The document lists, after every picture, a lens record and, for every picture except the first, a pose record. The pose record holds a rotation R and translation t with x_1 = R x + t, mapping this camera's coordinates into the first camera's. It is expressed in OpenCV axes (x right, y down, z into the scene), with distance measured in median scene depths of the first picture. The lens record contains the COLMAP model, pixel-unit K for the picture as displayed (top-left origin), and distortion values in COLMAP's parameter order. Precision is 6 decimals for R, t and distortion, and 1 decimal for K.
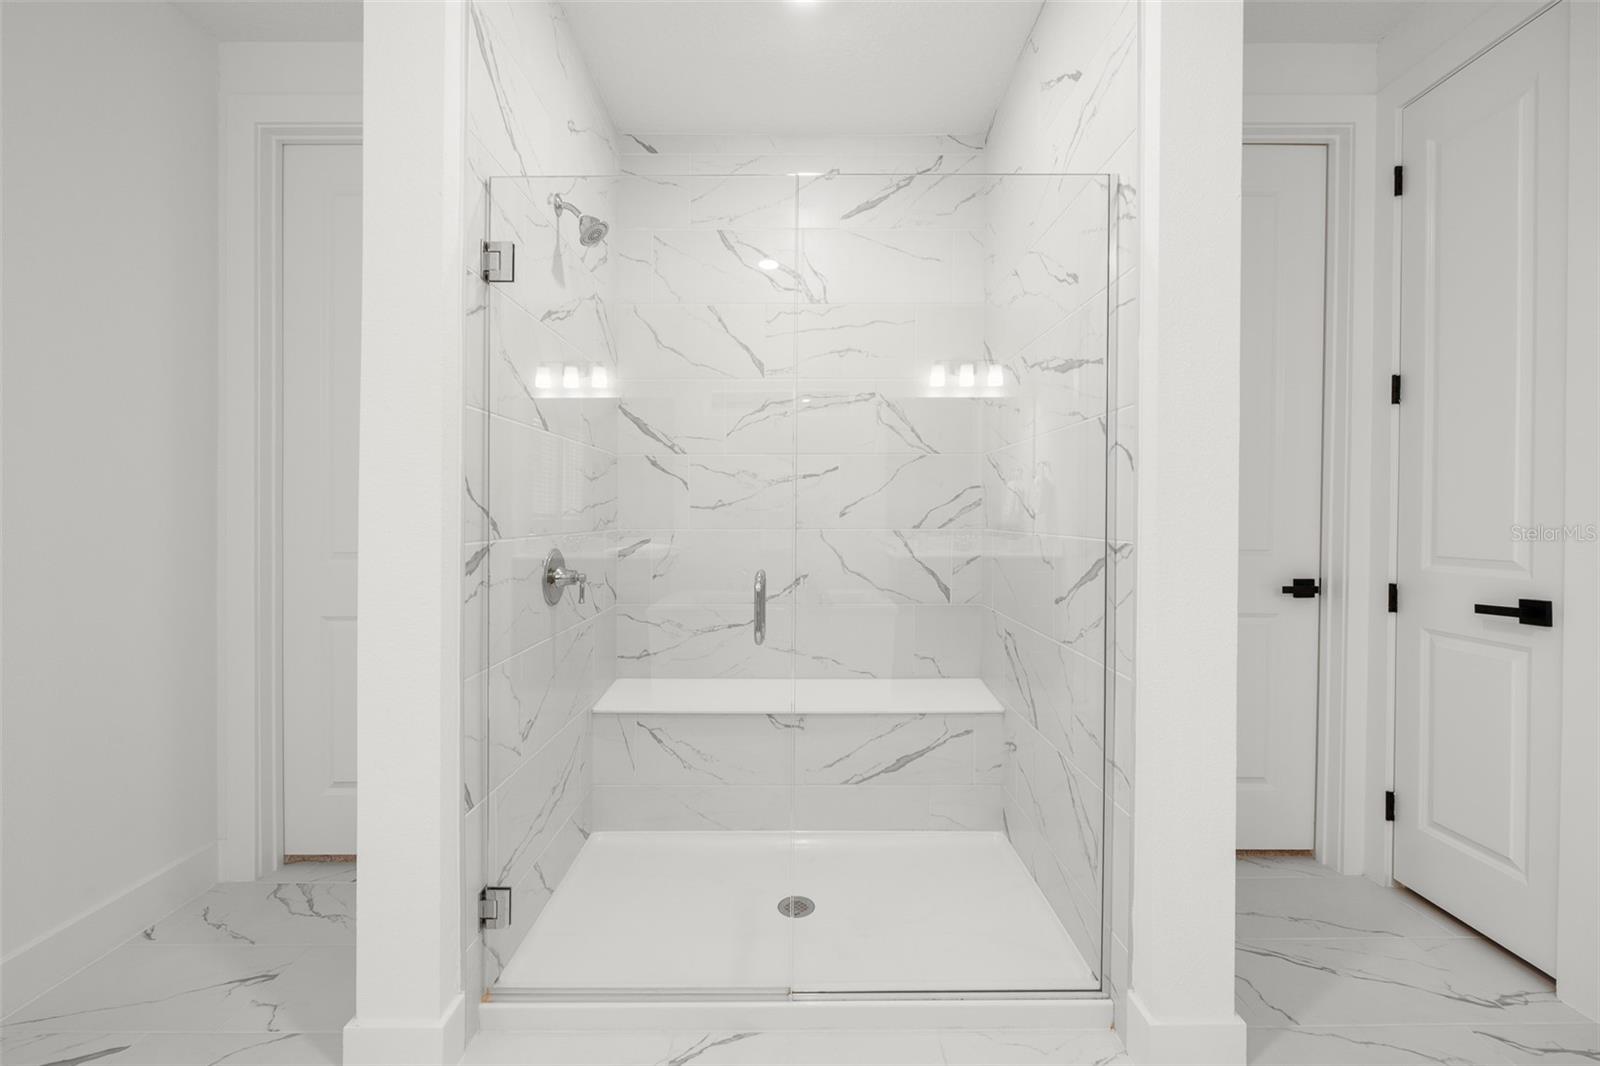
lens RADIAL K [[648.4, 0, 800.8], [0, 648.4, 522.6], [0, 0, 1]] dist [0.000462, 0.000341]
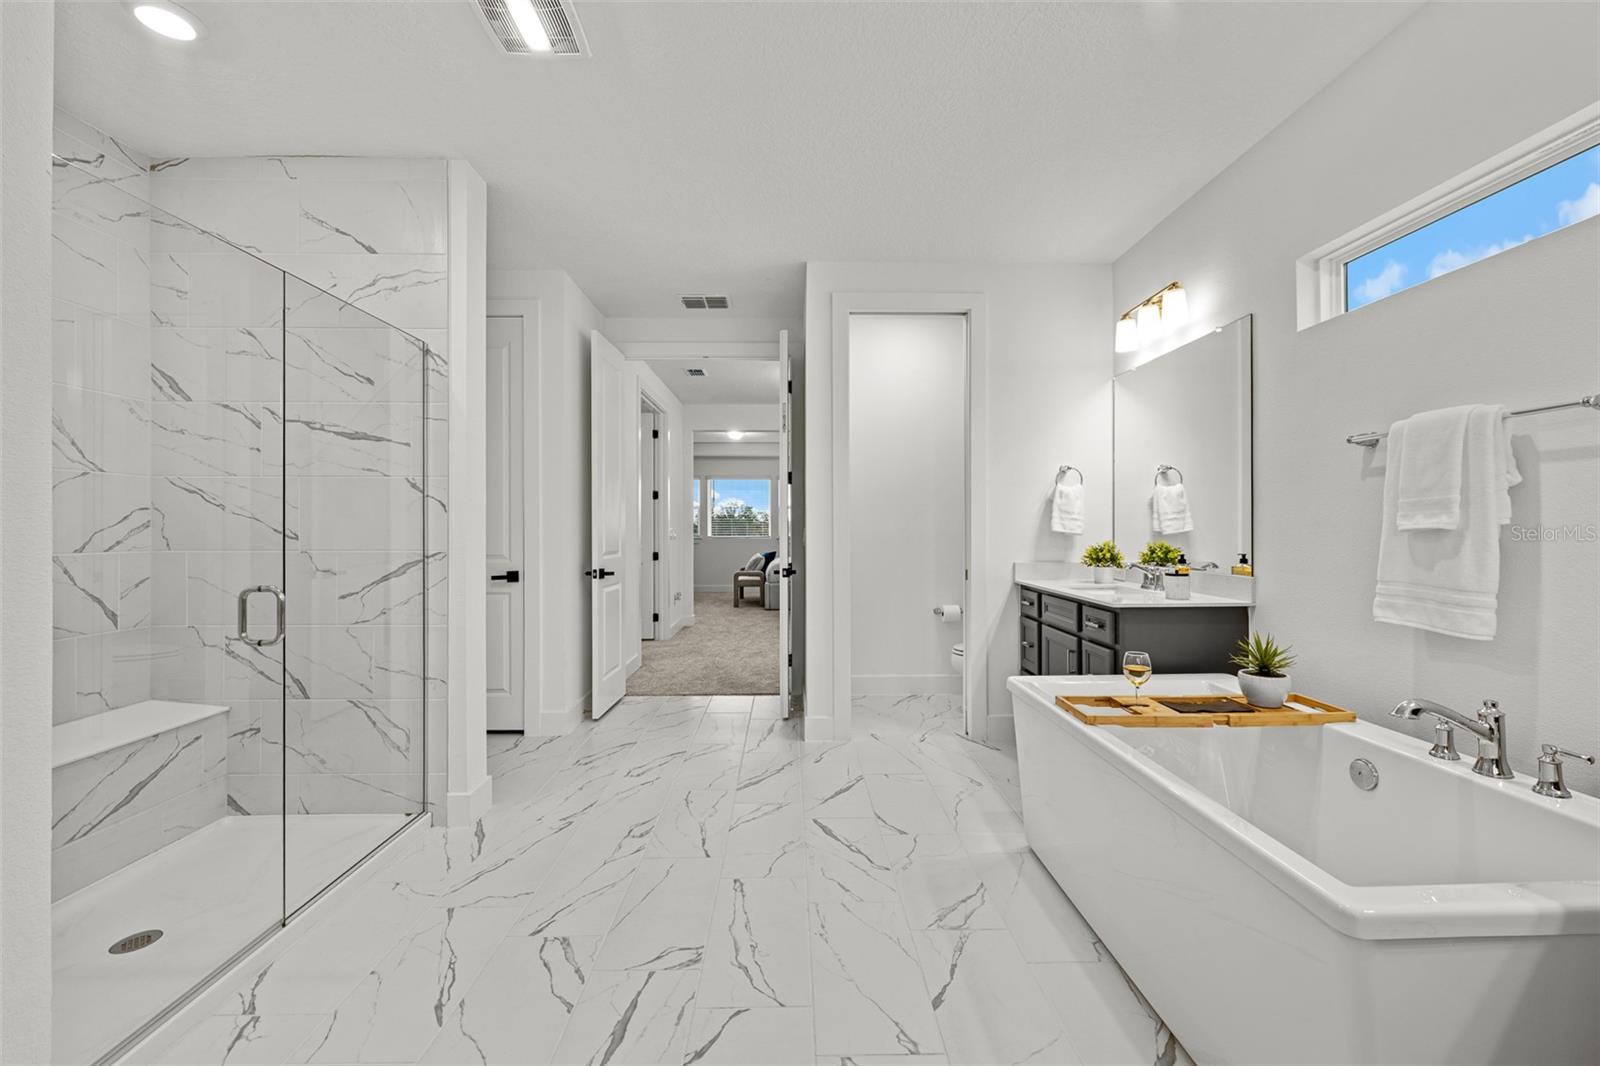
lens RADIAL K [[648.4, 0, 790.4], [0, 648.4, 529.9], [0, 0, 1]] dist [0.000462, 0.000341]
pose [[0.002025, -0.002299, 0.999995, -0.816963], [0.013830, 0.999902, 0.002271, -0.012467], [-0.999902, 0.013826, 0.002056, 0.007446]]
